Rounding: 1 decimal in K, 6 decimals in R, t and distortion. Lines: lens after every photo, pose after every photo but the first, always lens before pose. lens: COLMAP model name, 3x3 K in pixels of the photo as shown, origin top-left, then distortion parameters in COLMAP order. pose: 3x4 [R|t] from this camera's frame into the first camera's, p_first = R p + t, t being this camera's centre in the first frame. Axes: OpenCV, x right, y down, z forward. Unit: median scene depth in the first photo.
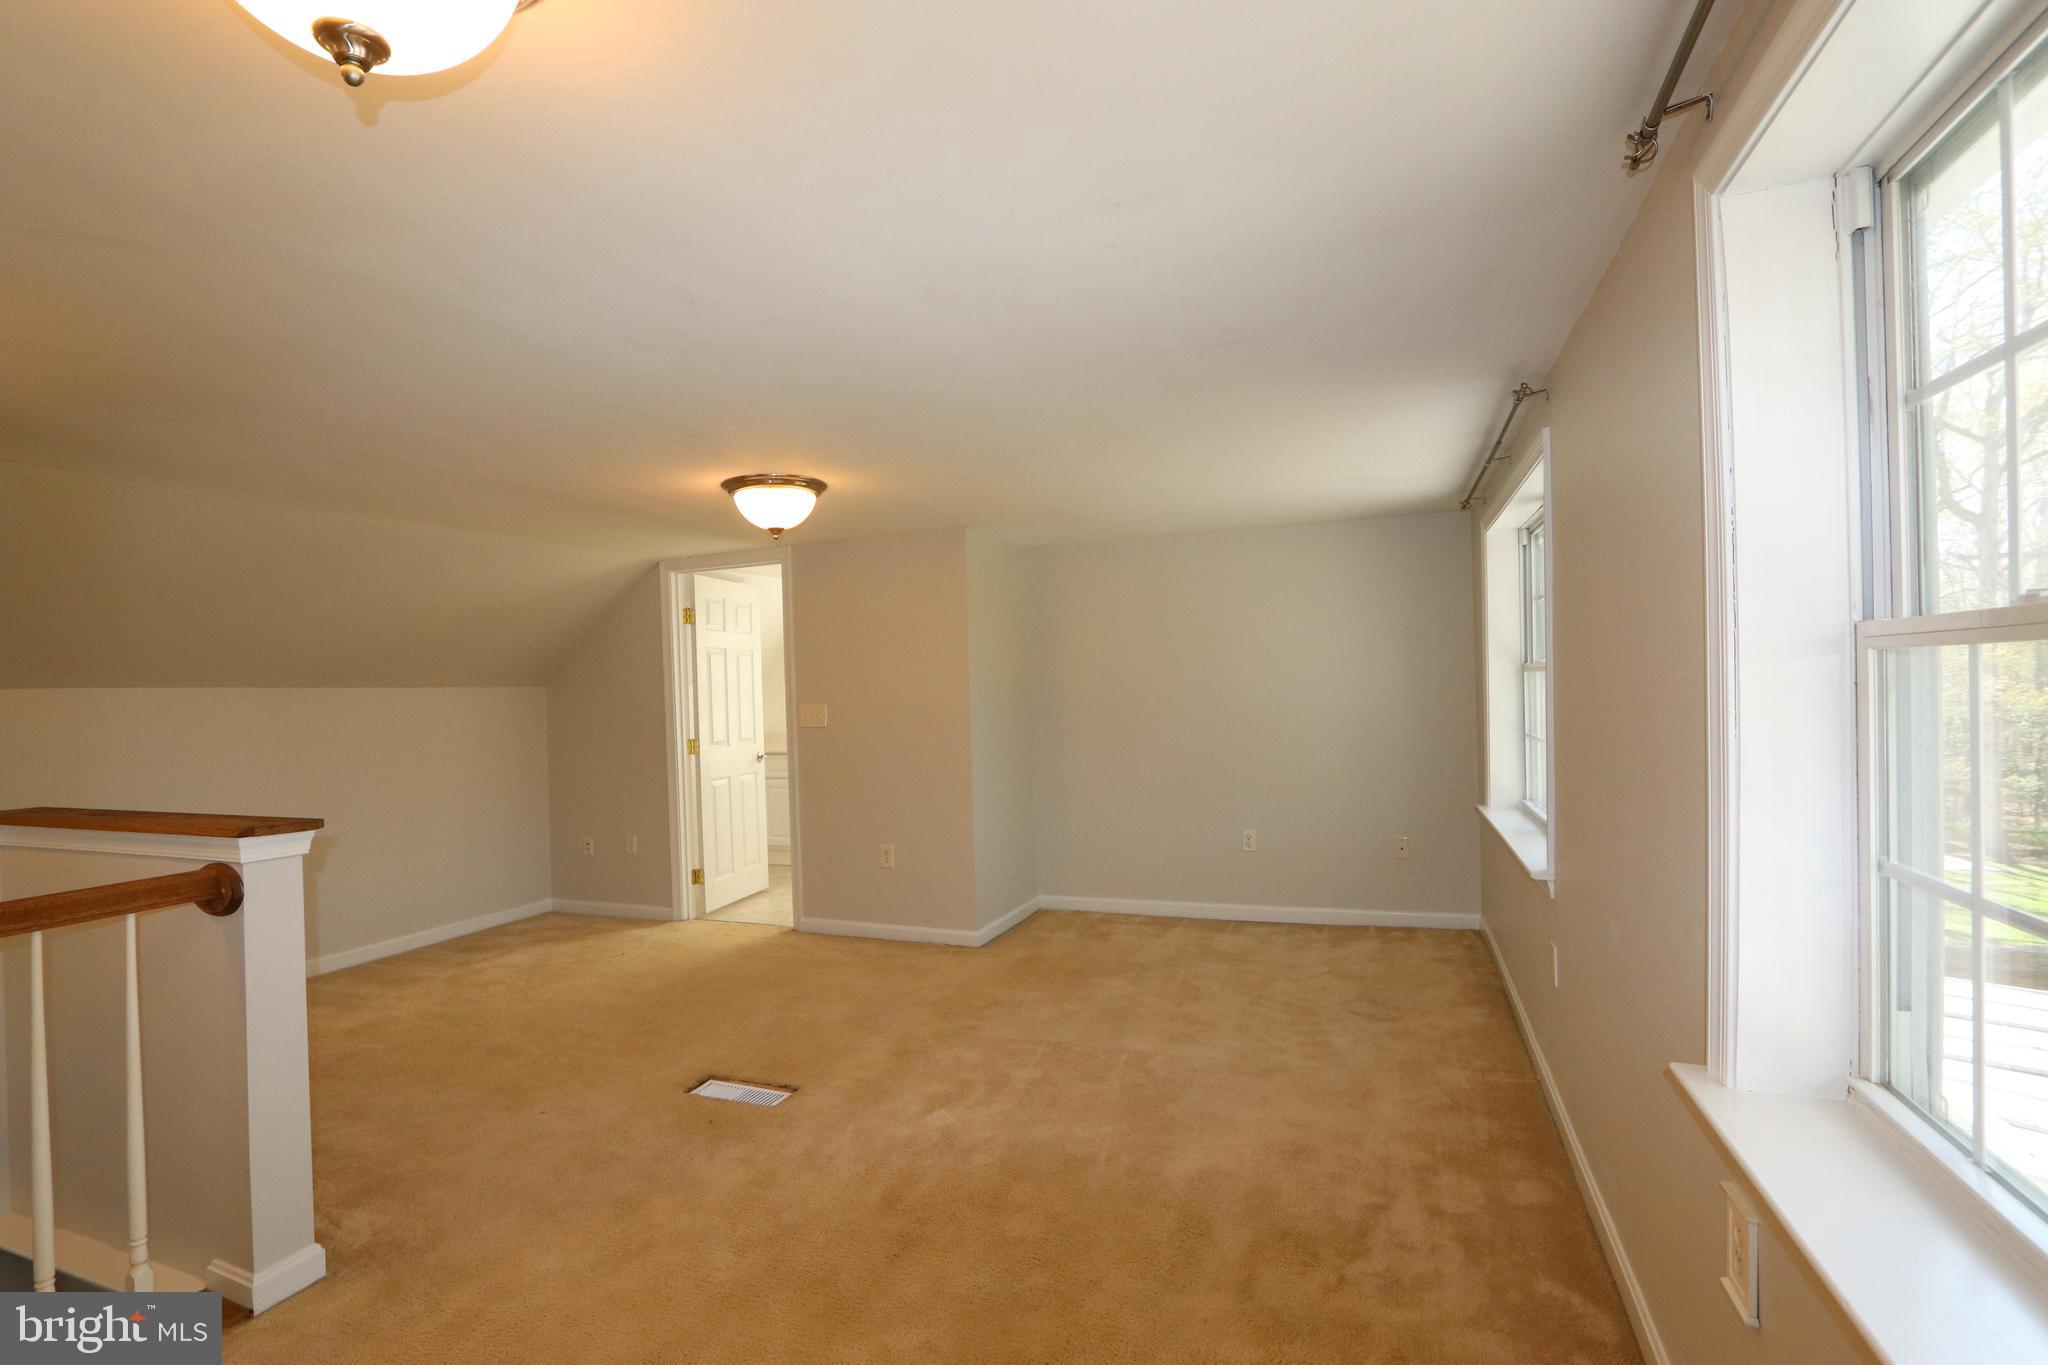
lens RADIAL K [[953.4, 0, 1023.8], [0, 953.4, 692.5], [0, 0, 1]] dist [-0.012145, 0.000236]
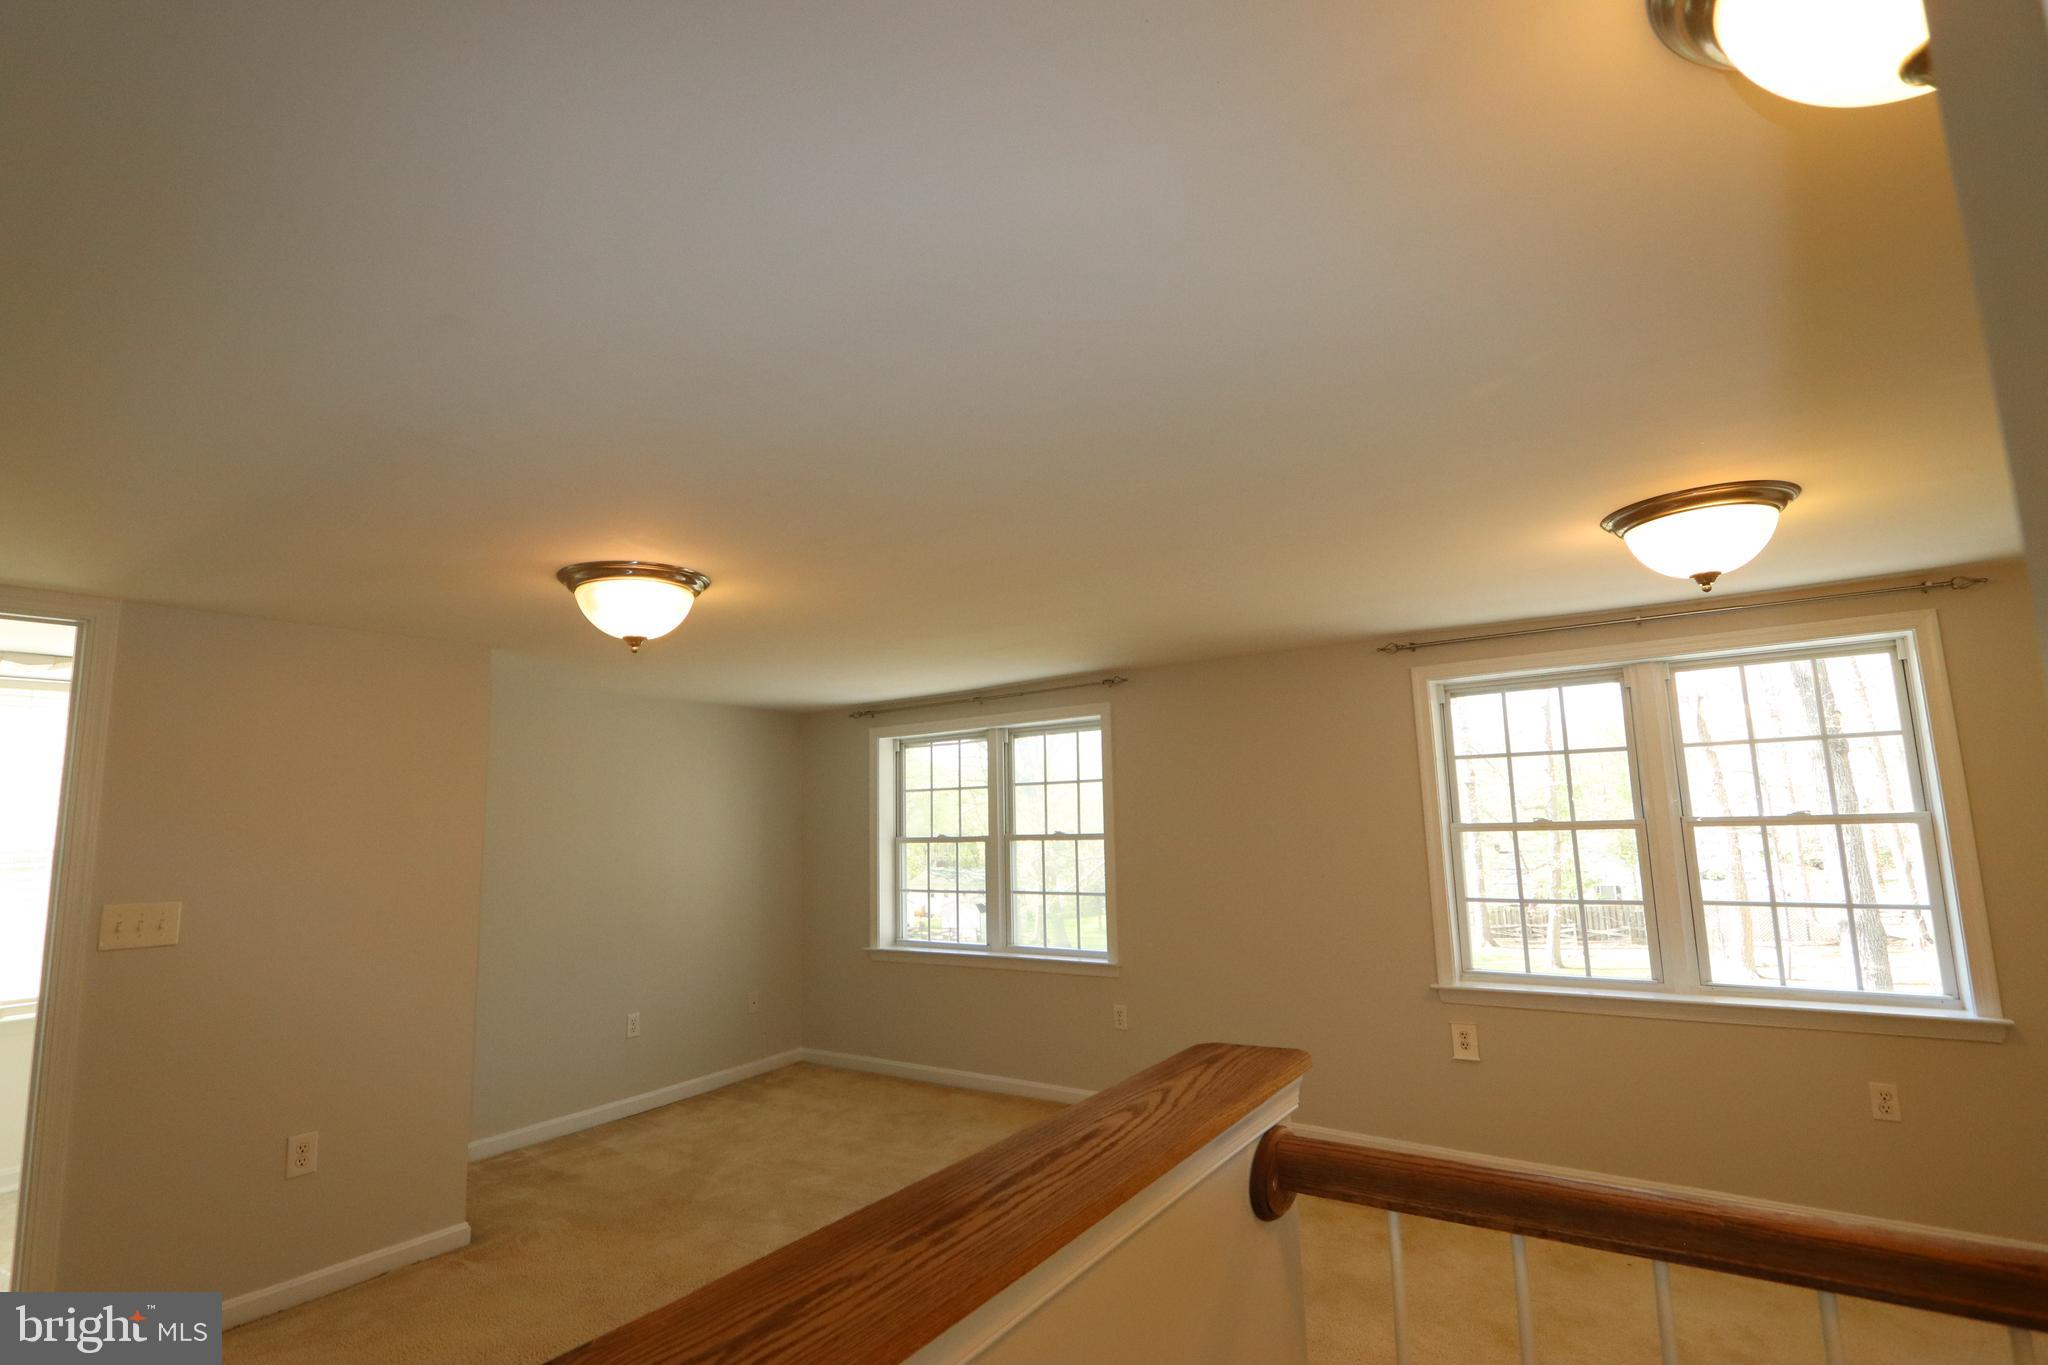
lens RADIAL K [[942.6, 0, 1022.2], [0, 942.6, 688.8], [0, 0, 1]] dist [-0.018018, 0.000813]
pose [[0.228201, 0.160311, 0.960325, -0.872751], [0.025461, 0.985031, -0.170486, -0.006138], [-0.973281, 0.063356, 0.220703, 0.563853]]
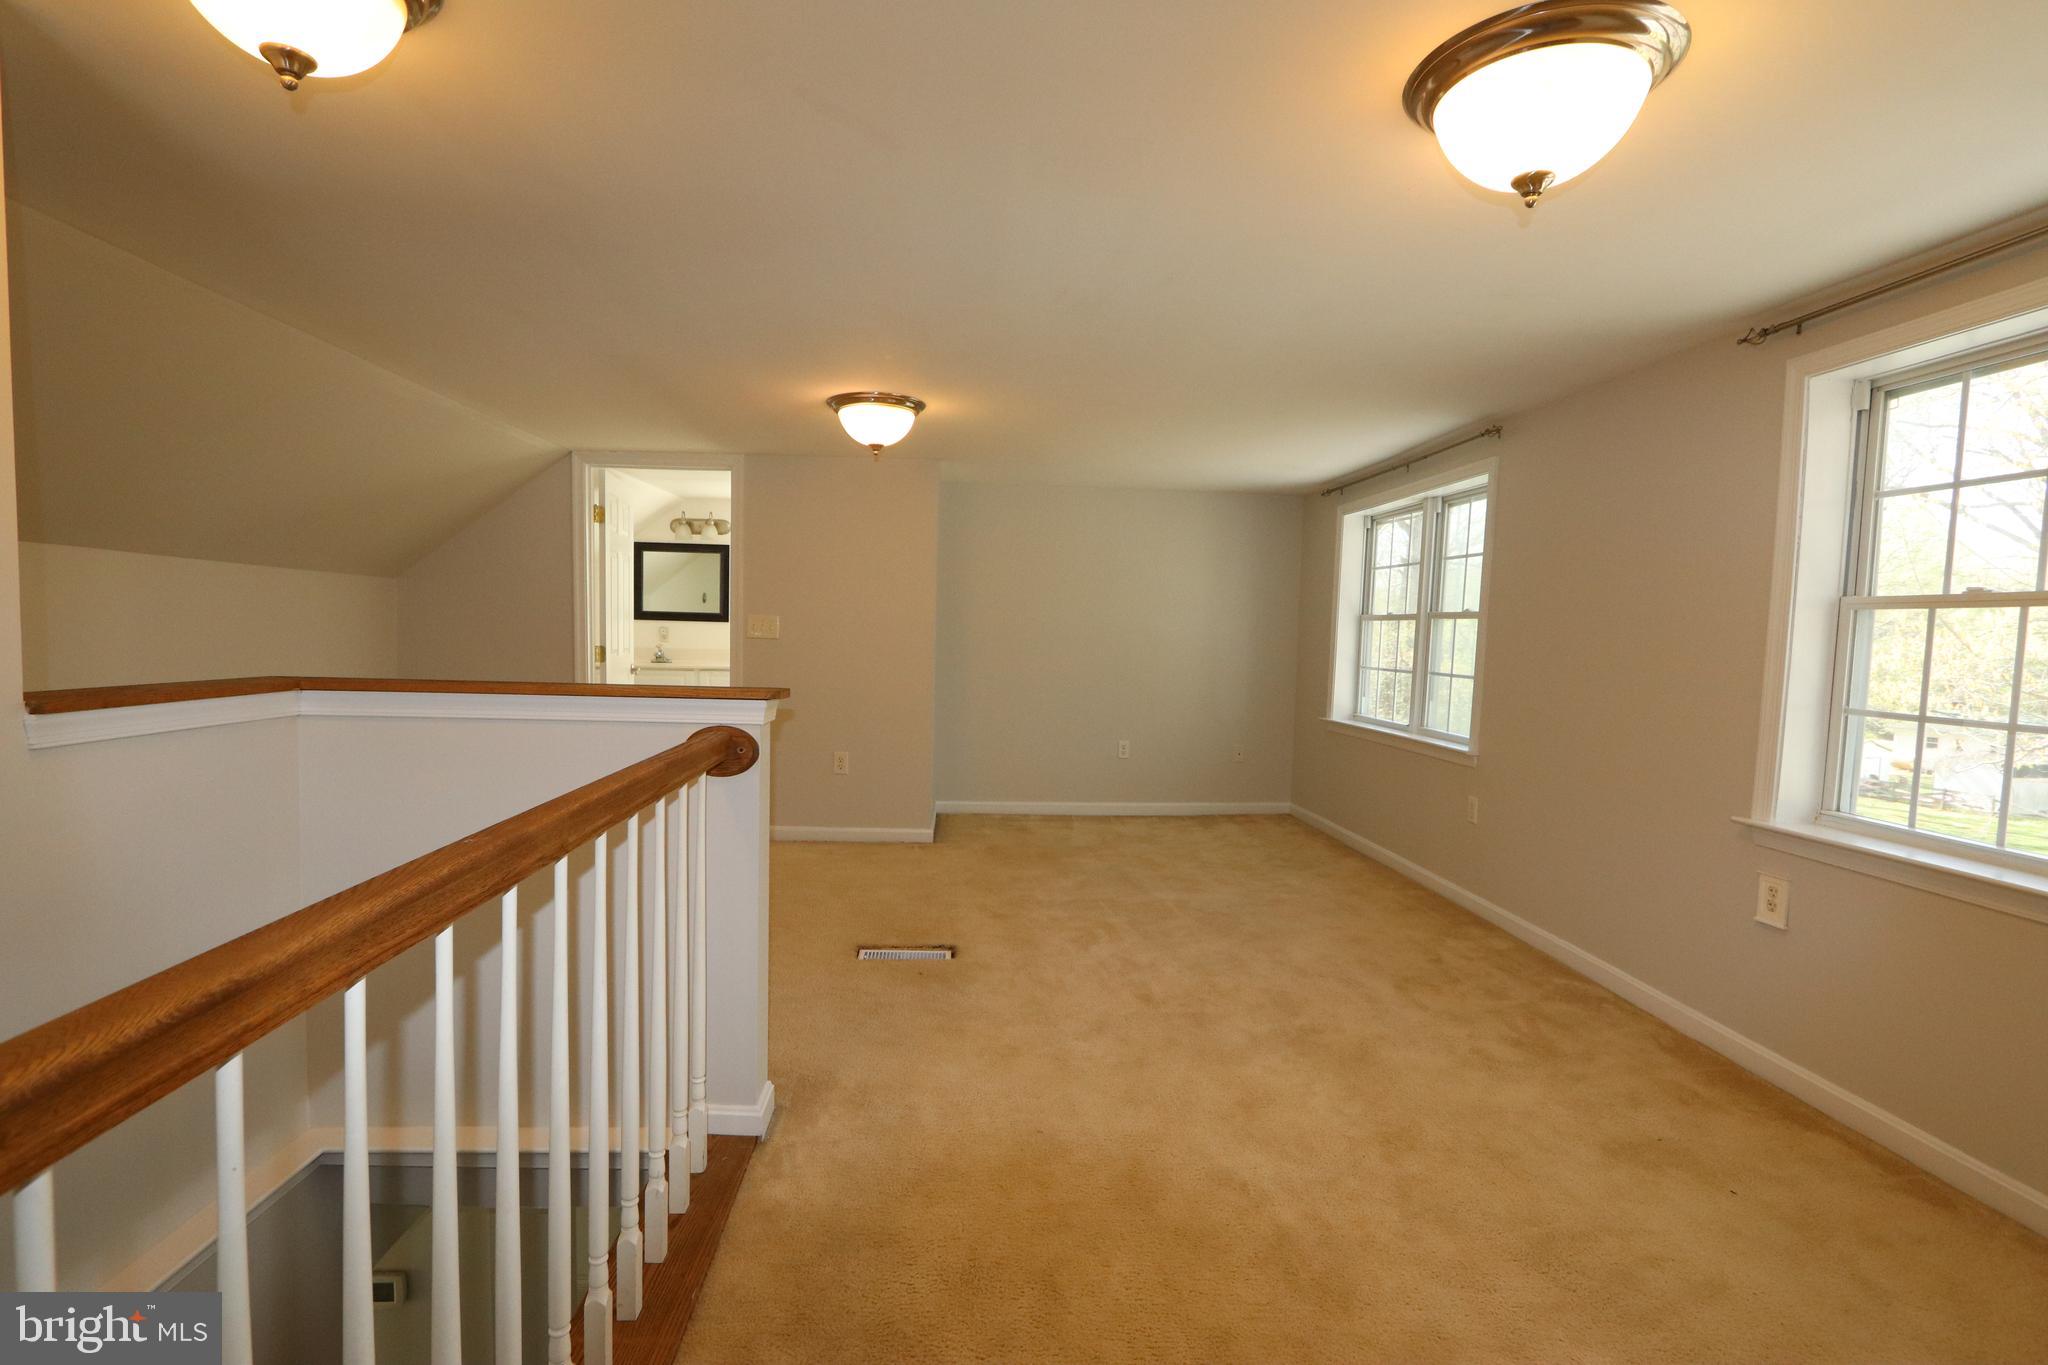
lens RADIAL K [[953.4, 0, 1023.8], [0, 953.4, 692.5], [0, 0, 1]] dist [-0.012145, 0.000236]
pose [[0.901128, 0.024263, 0.432874, -0.567792], [-0.050135, 0.997566, 0.048452, 0.043101], [-0.430645, -0.065364, 0.900151, -0.044312]]
